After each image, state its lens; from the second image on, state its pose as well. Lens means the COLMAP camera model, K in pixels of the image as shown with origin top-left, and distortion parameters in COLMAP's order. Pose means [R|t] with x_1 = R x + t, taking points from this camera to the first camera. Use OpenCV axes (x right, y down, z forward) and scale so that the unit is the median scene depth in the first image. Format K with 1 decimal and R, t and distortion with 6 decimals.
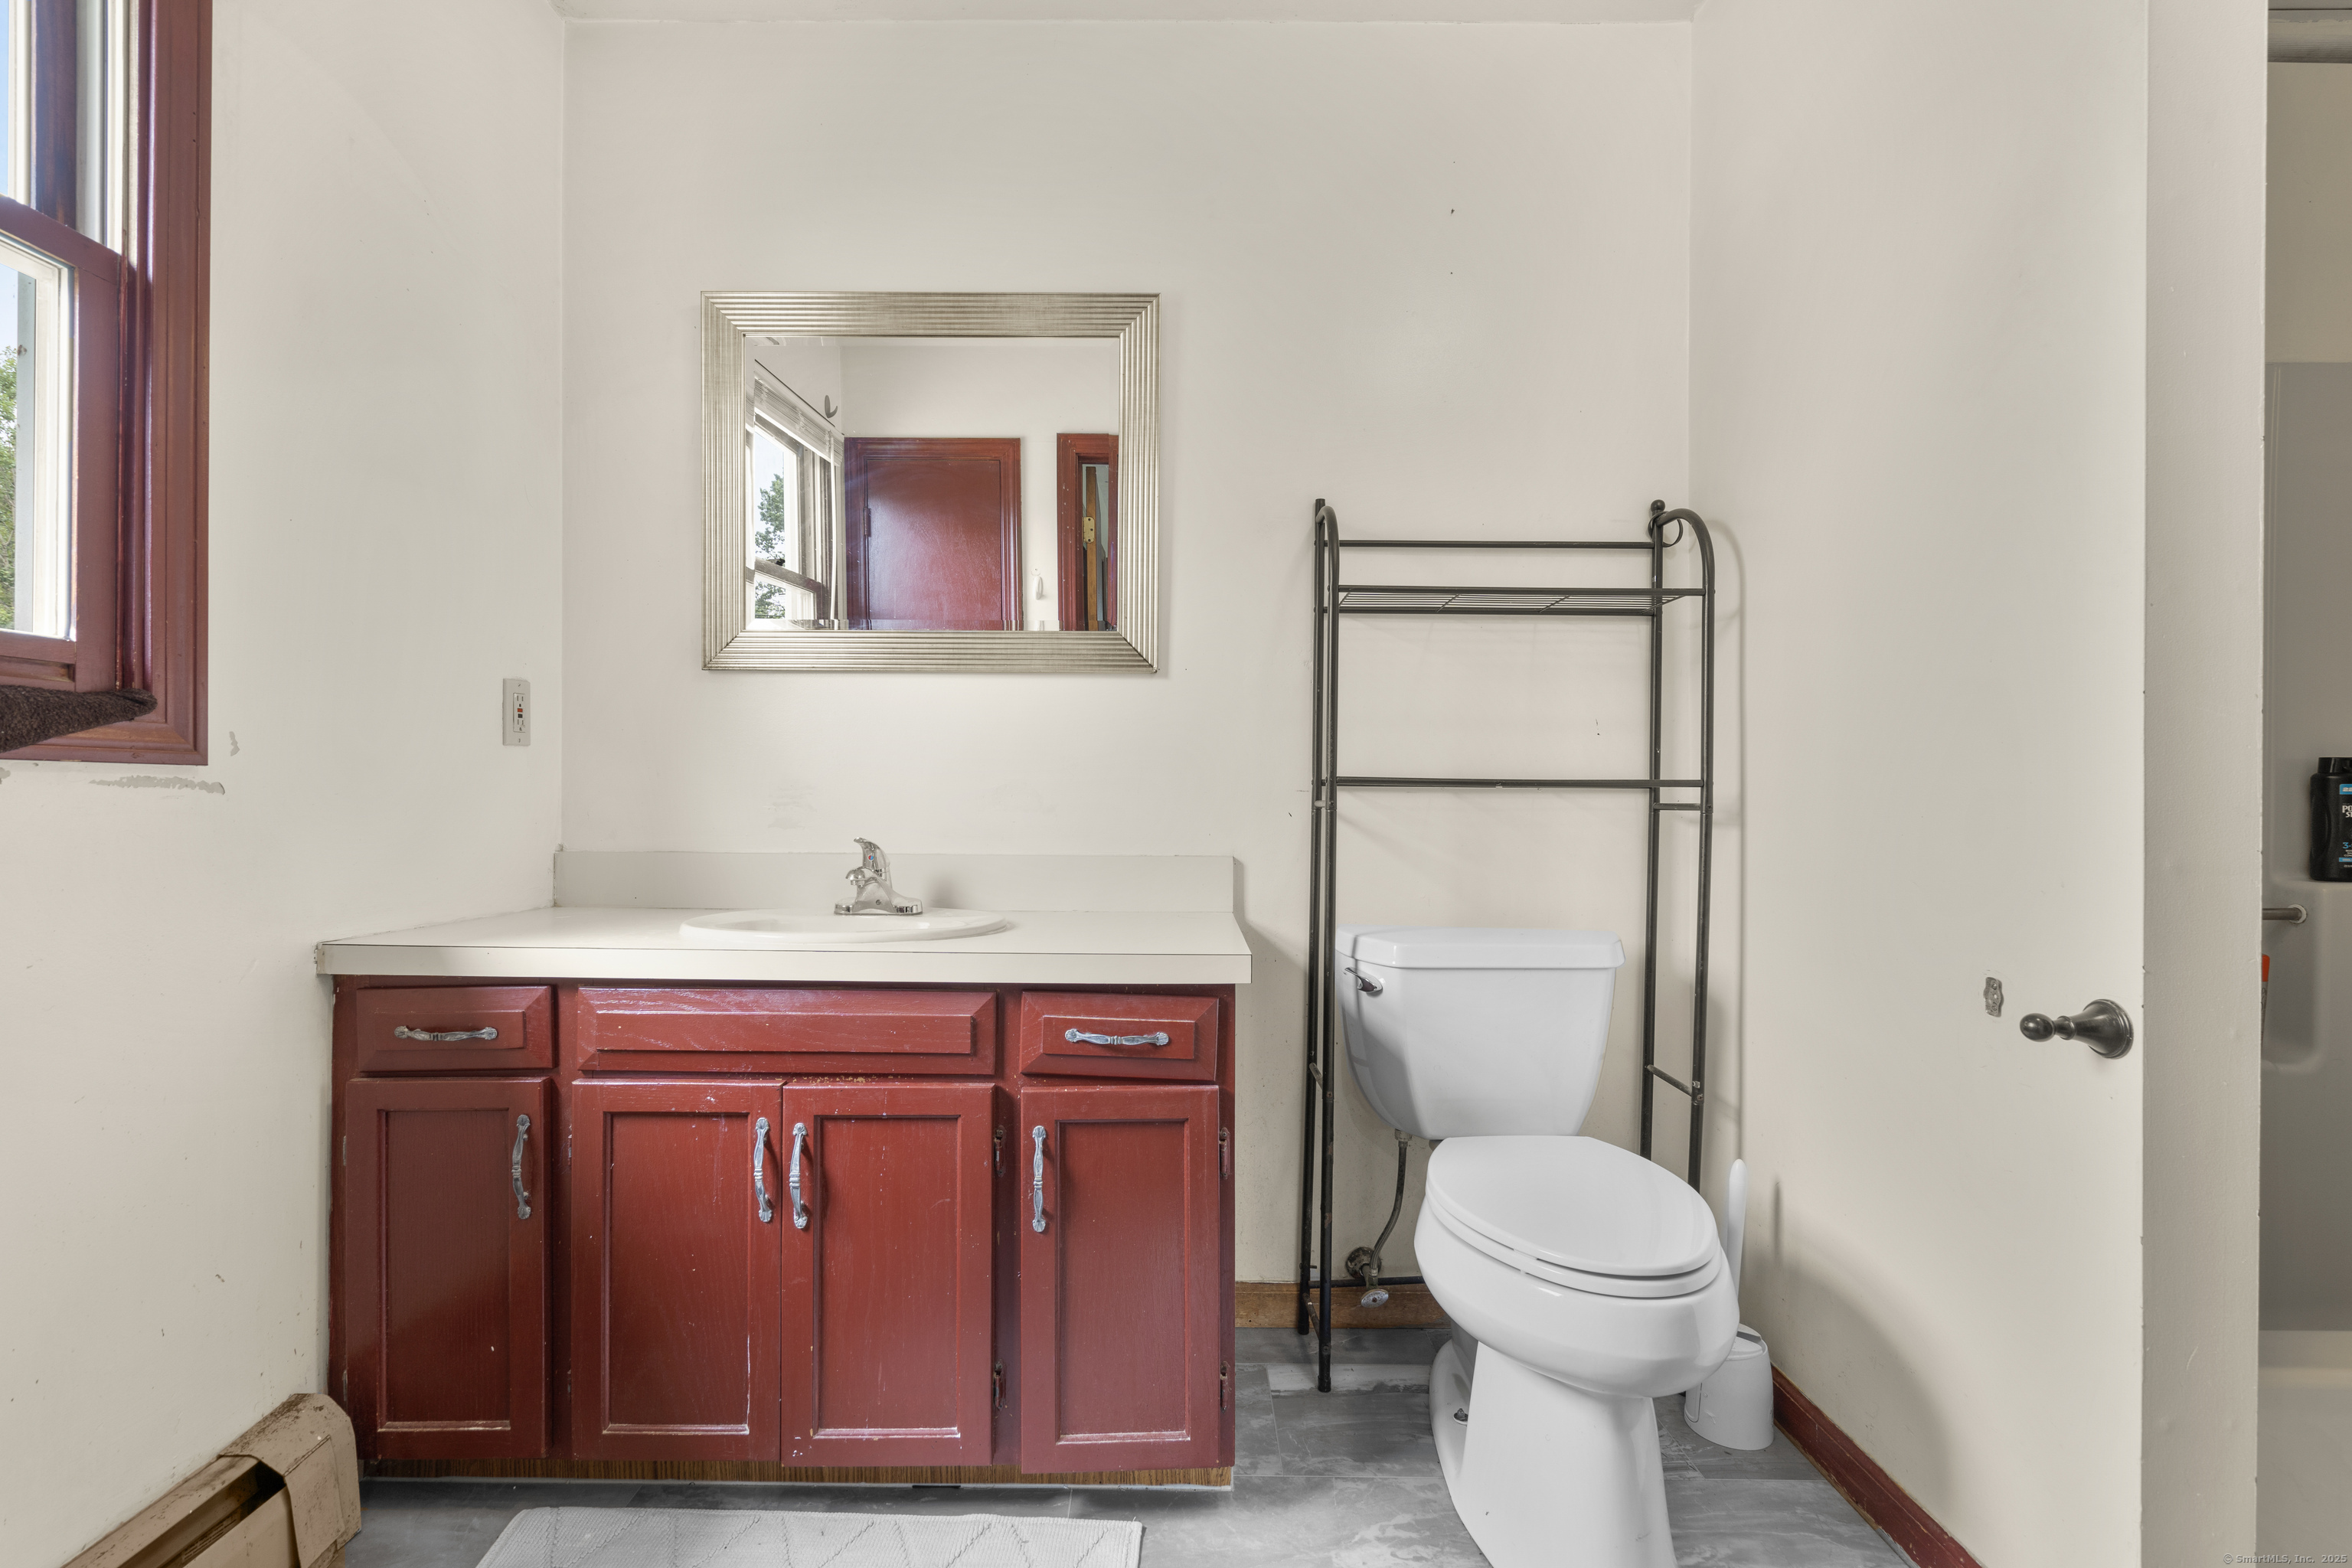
lens RADIAL K [[1053.3, 0, 1175.4], [0, 1053.3, 793.6], [0, 0, 1]] dist [-0.003933, 0.000844]
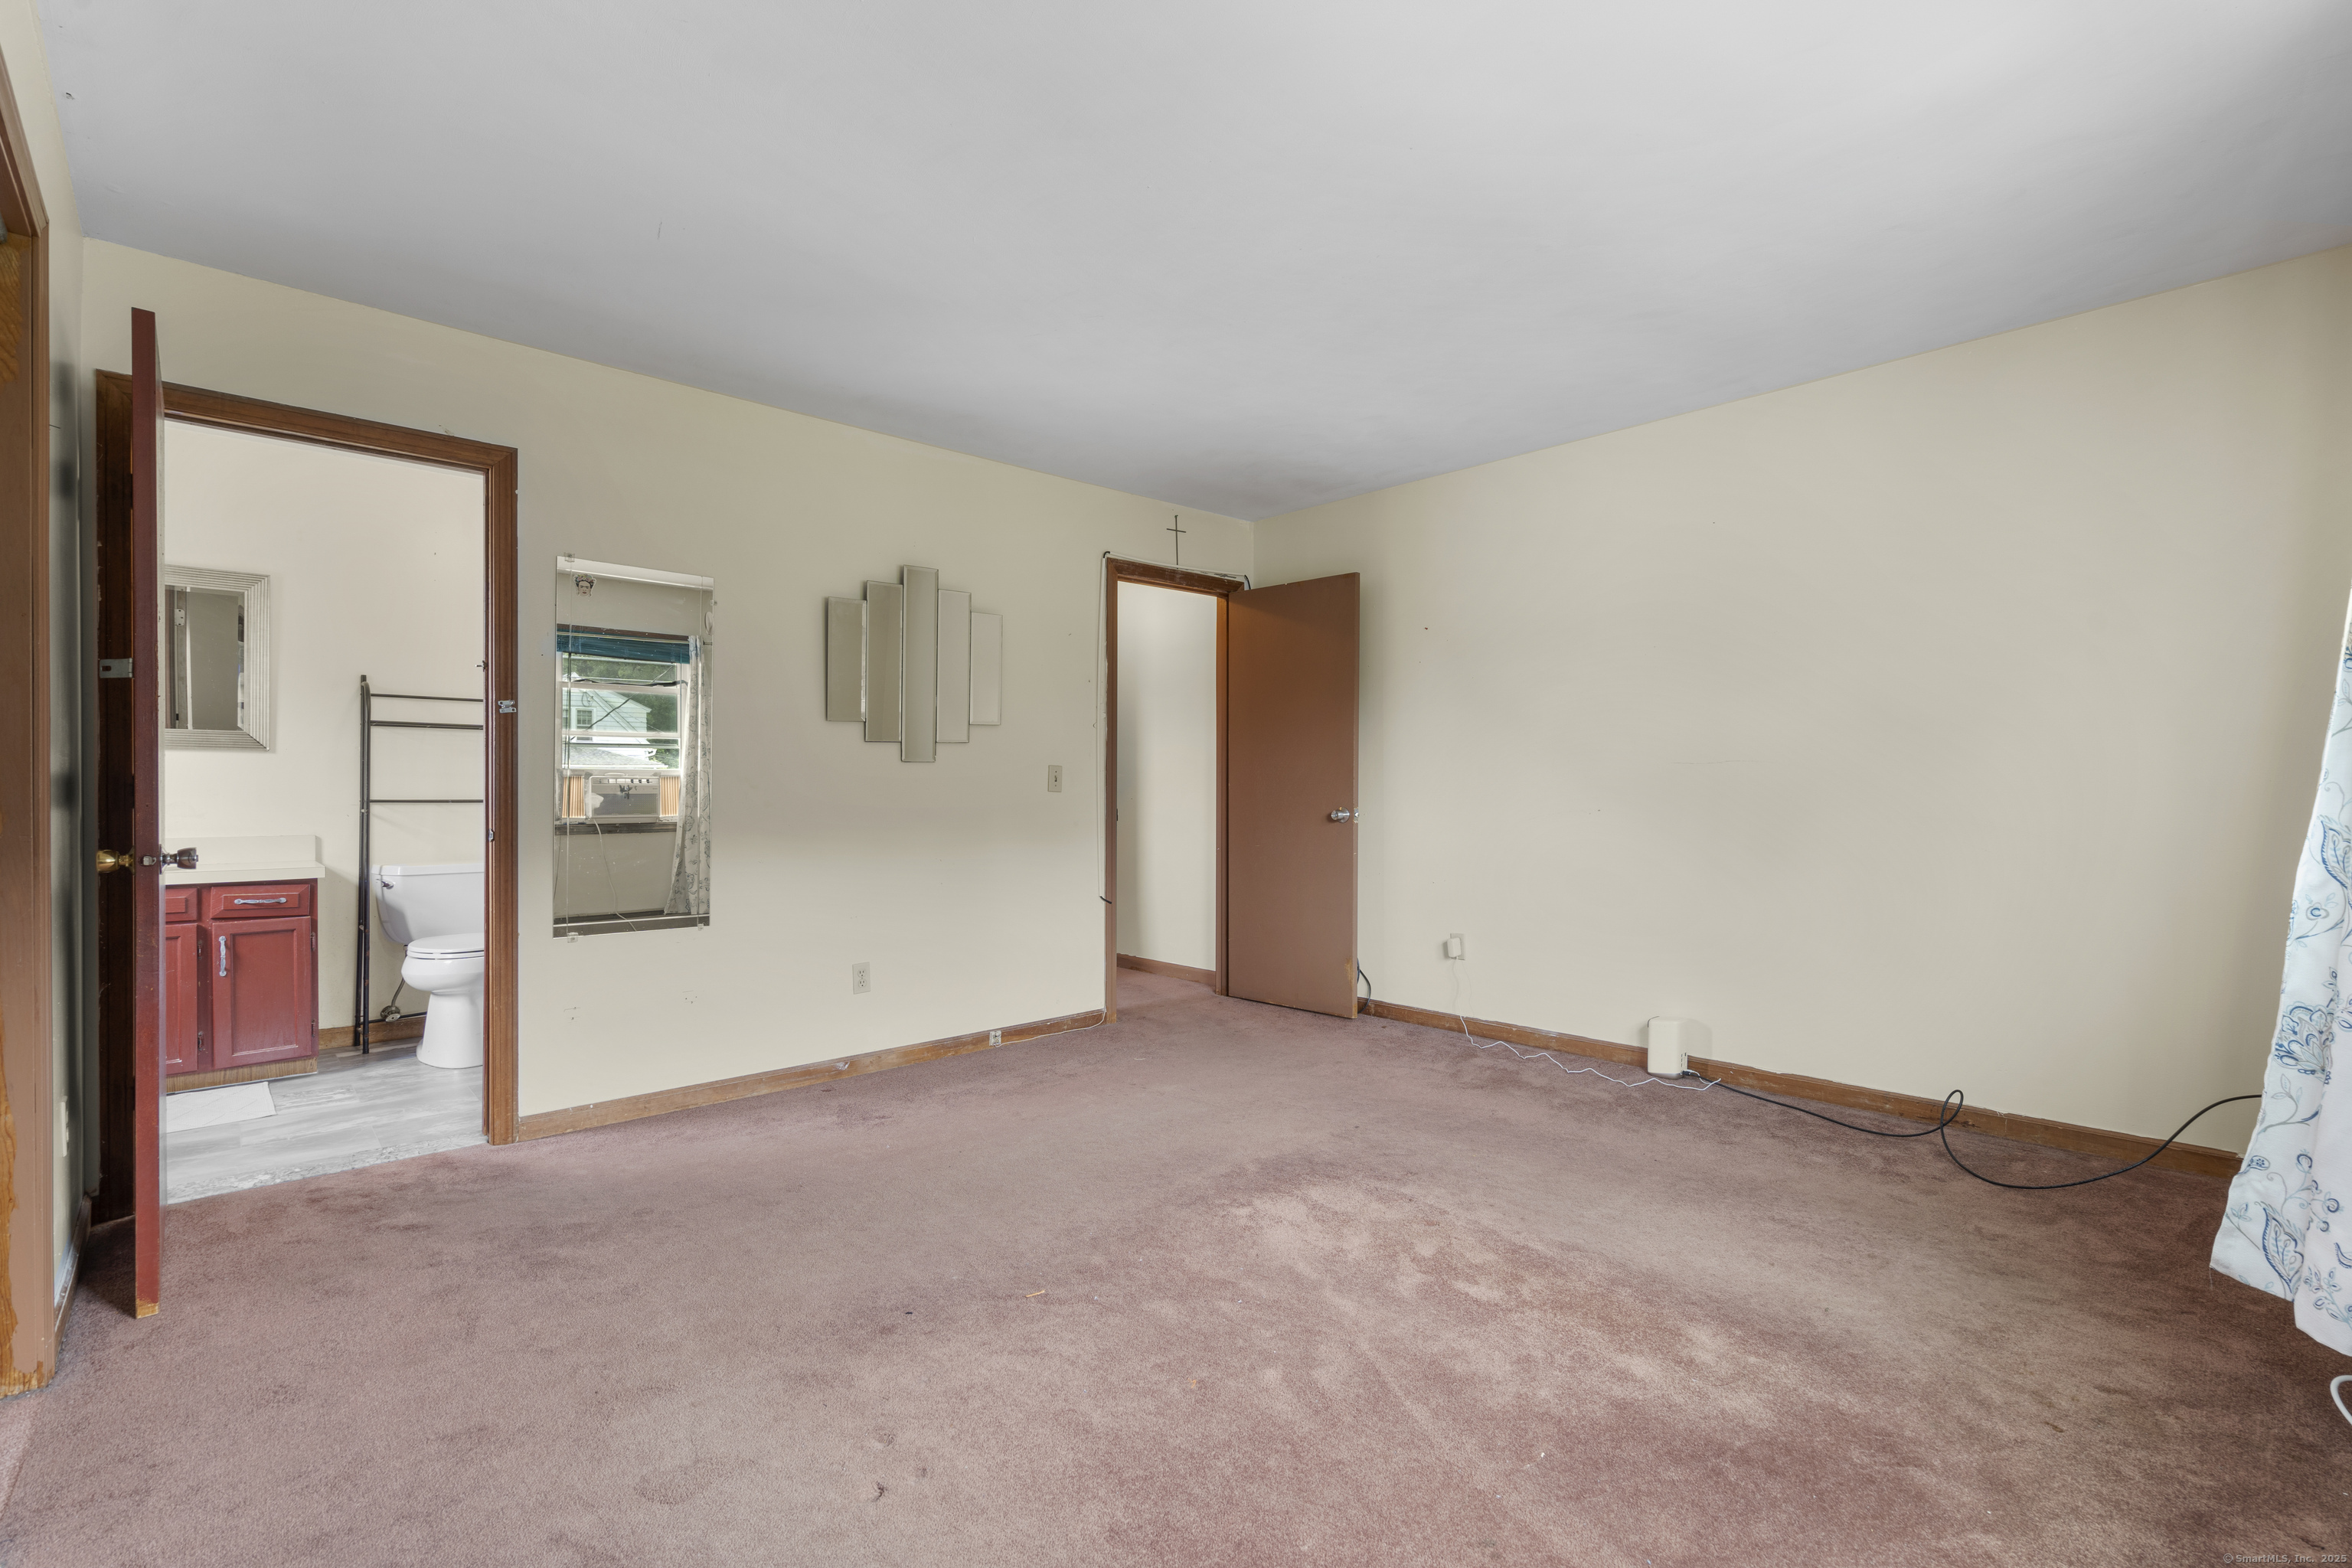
lens RADIAL K [[1053.3, 0, 1175.4], [0, 1053.3, 793.6], [0, 0, 1]] dist [-0.003933, 0.000844]
pose [[0.734463, -0.007440, 0.678608, -0.155499], [0.000052, 0.999941, 0.010907, -0.068598], [-0.678649, -0.007975, 0.734419, -2.489076]]
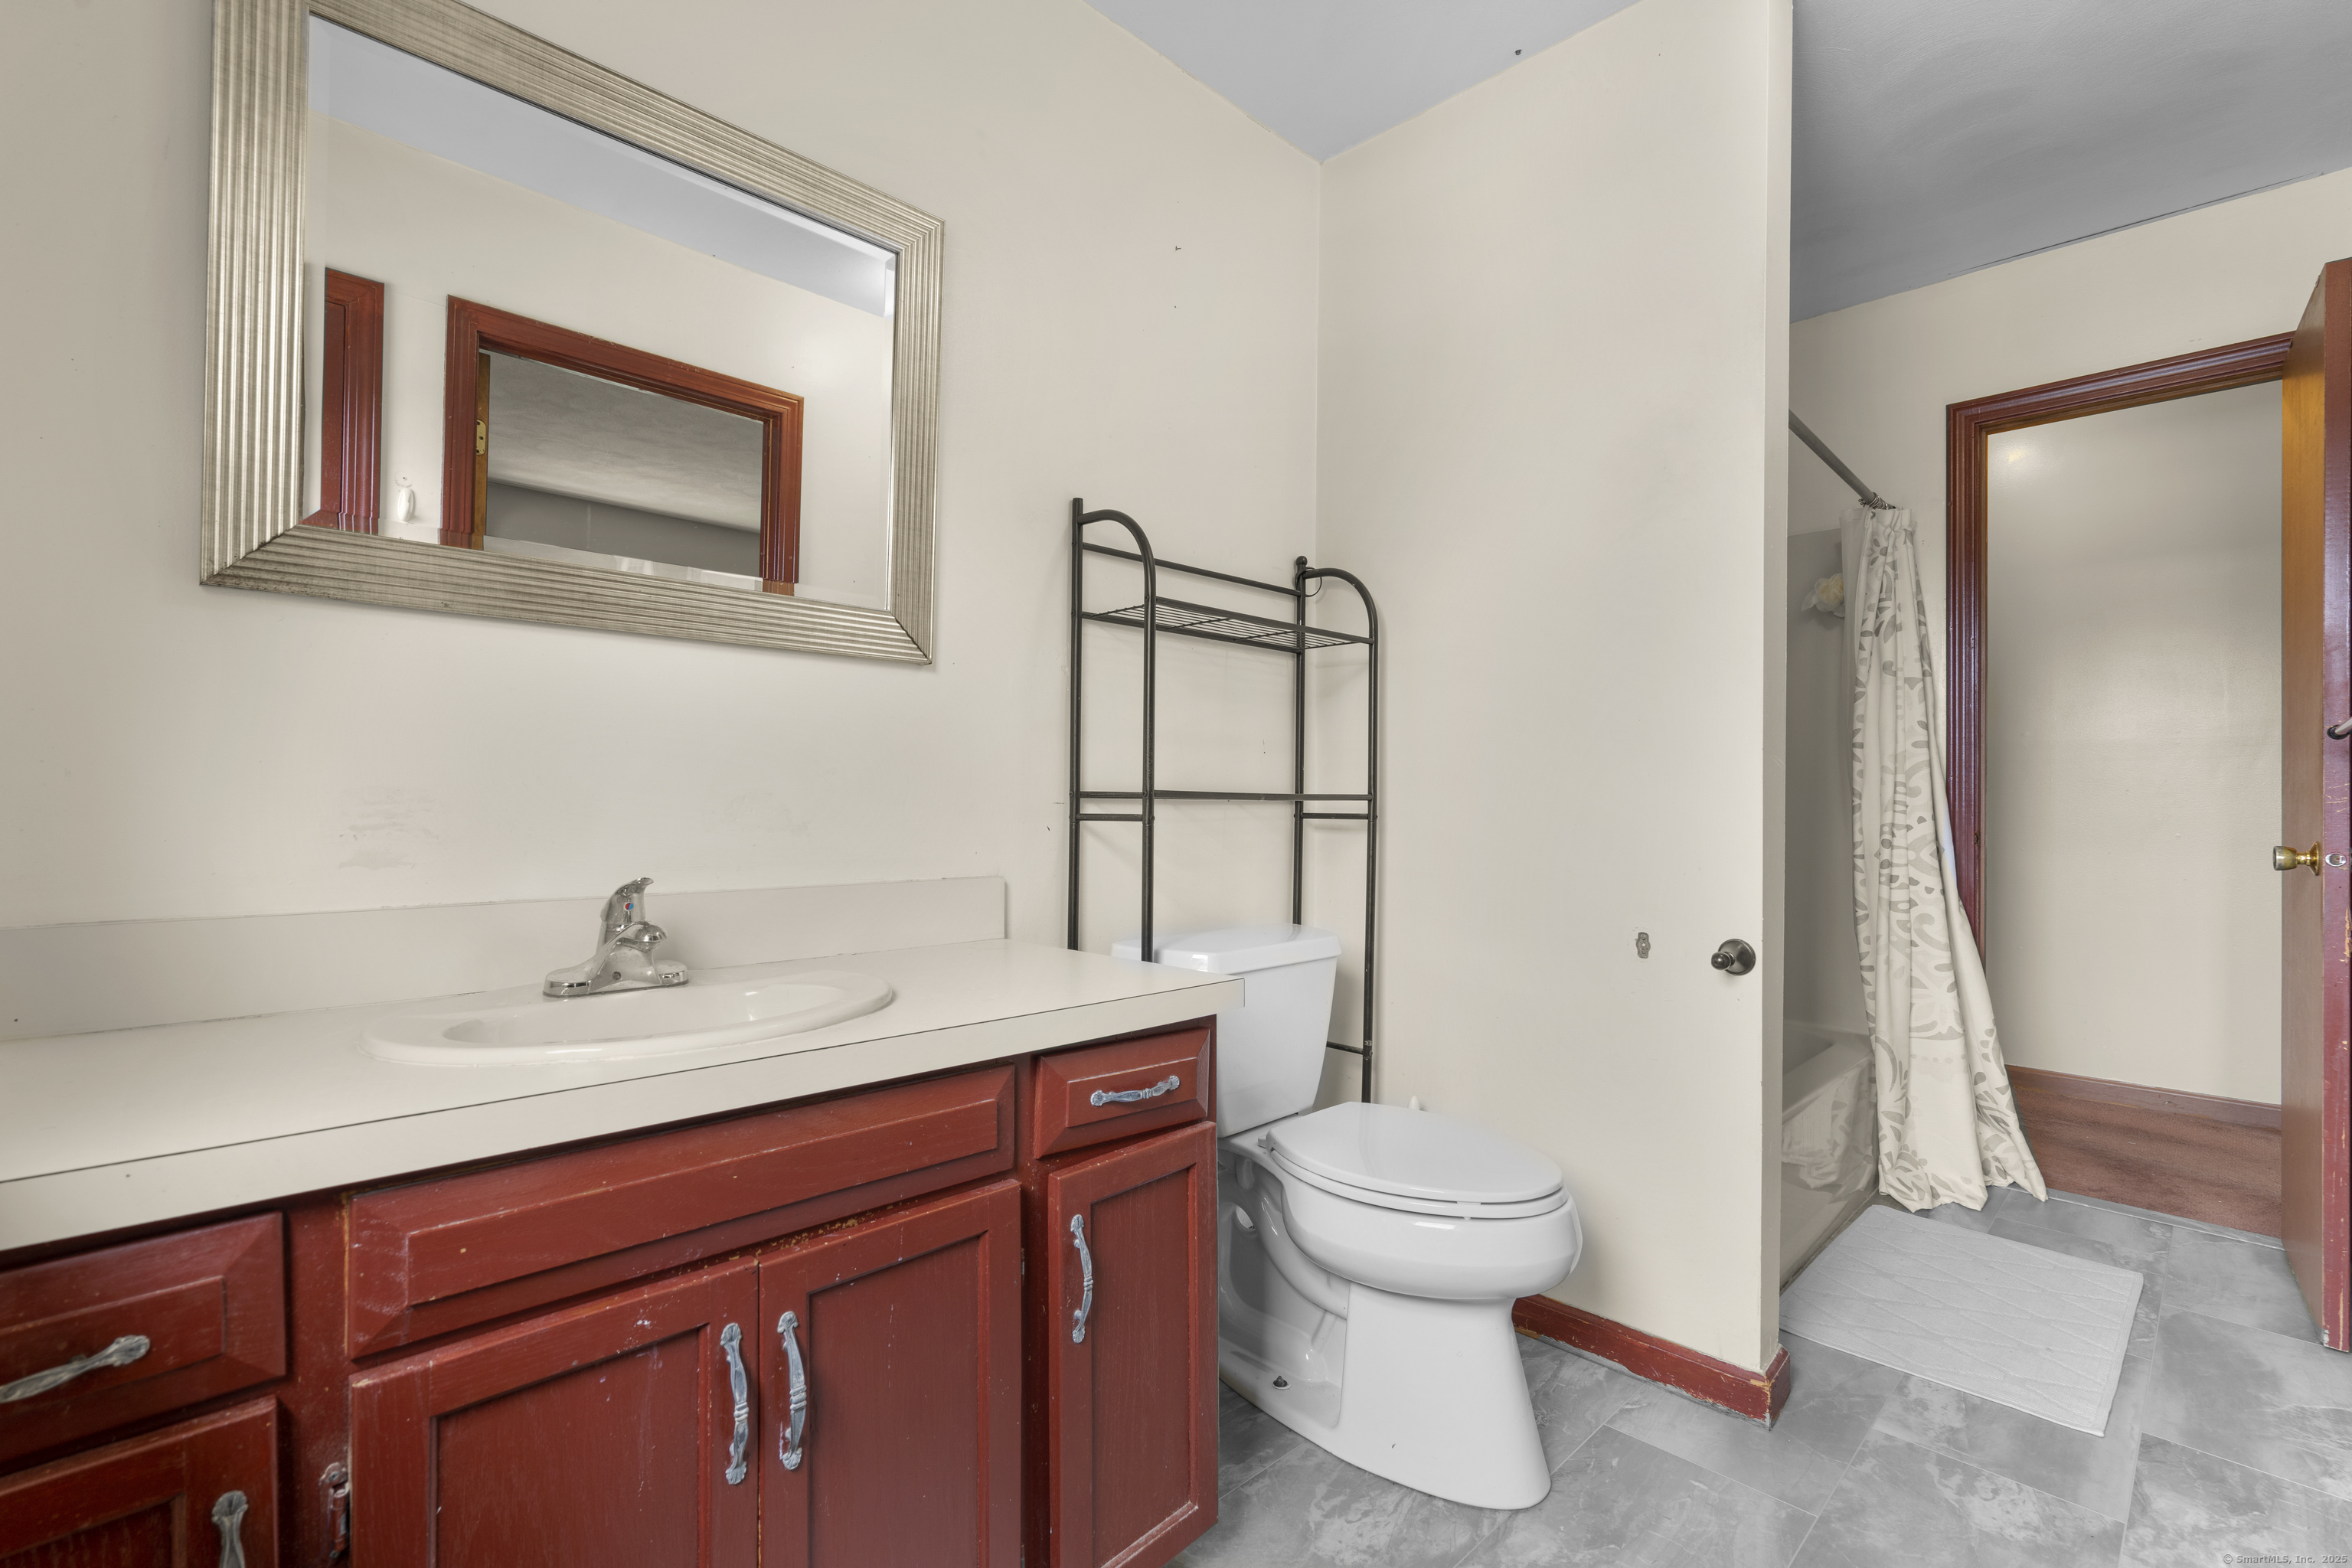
lens RADIAL K [[1054.5, 0, 1157.1], [0, 1054.5, 799.4], [0, 0, 1]] dist [-0.004243, -0.000233]
pose [[0.712097, -0.000911, 0.702081, -0.650934], [-0.002423, 0.999990, 0.003755, -0.014138], [-0.702077, -0.004375, 0.712088, 0.359745]]
